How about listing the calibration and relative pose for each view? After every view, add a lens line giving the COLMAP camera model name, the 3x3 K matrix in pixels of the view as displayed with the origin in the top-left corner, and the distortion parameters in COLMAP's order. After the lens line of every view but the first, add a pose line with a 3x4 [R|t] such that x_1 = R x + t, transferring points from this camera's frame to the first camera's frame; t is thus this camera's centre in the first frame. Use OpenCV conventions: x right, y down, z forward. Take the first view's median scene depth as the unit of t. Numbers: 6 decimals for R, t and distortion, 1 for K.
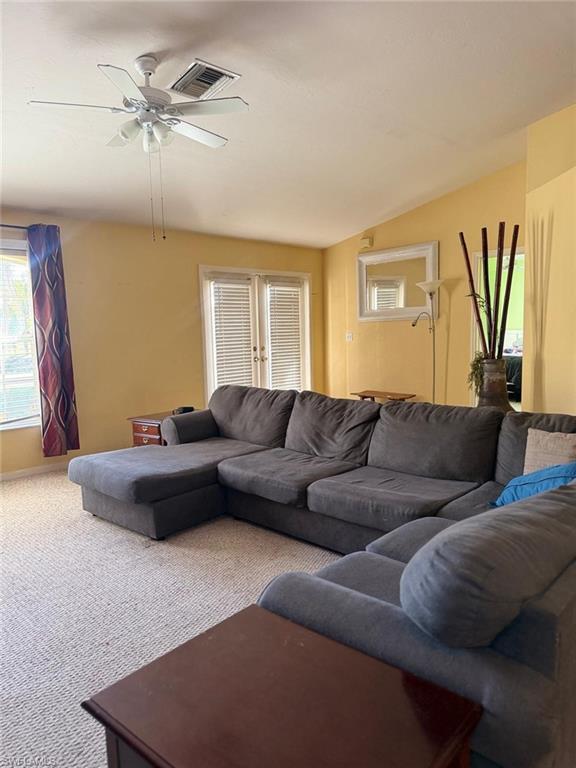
lens RADIAL K [[554.6, 0, 288.8], [0, 554.6, 387.4], [0, 0, 1]] dist [-0.002817, 0.006550]
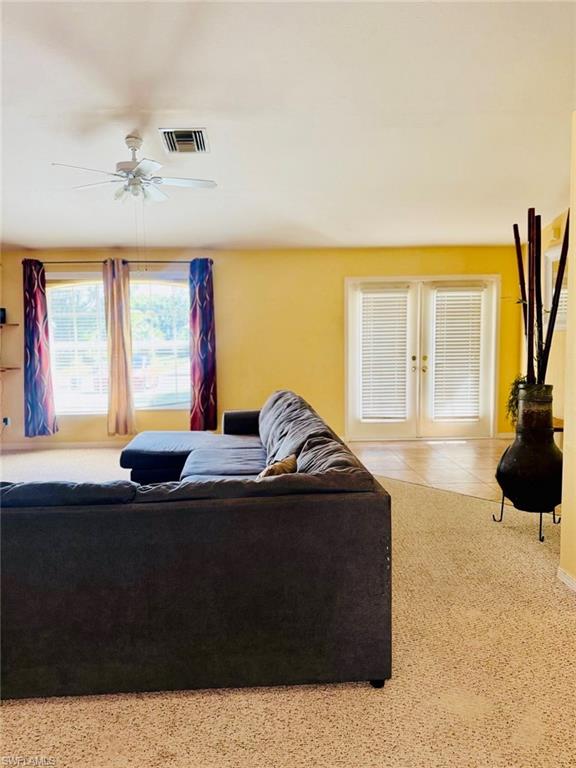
lens RADIAL K [[554.6, 0, 289.0], [0, 554.6, 387.5], [0, 0, 1]] dist [-0.002817, 0.006550]
pose [[0.701524, 0.076103, -0.708571, 0.491645], [-0.077054, 0.996553, 0.030745, -0.032304], [0.708468, 0.033030, 0.704969, 0.168027]]
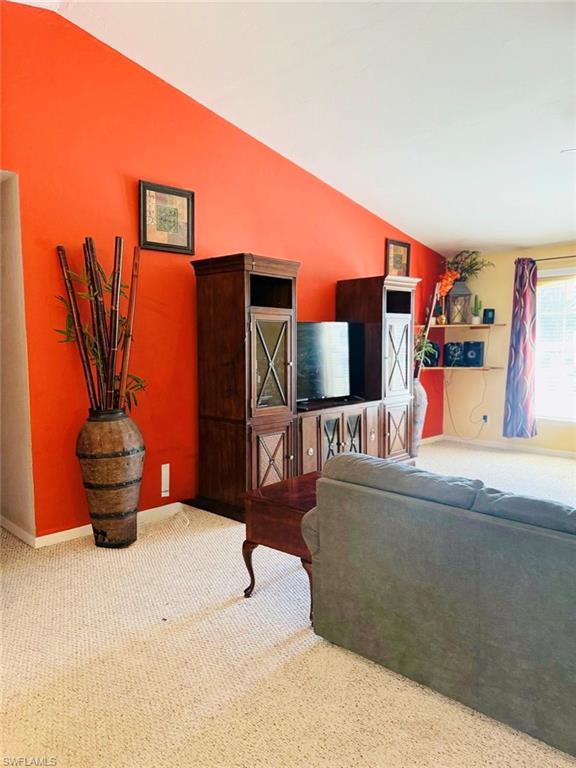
lens RADIAL K [[554.6, 0, 286.7], [0, 554.6, 382.5], [0, 0, 1]] dist [-0.002817, 0.006550]
pose [[-0.036317, 0.096628, -0.994658, 0.453006], [-0.100747, 0.989890, 0.099843, -0.033571], [0.994249, 0.103834, -0.026215, 0.166338]]
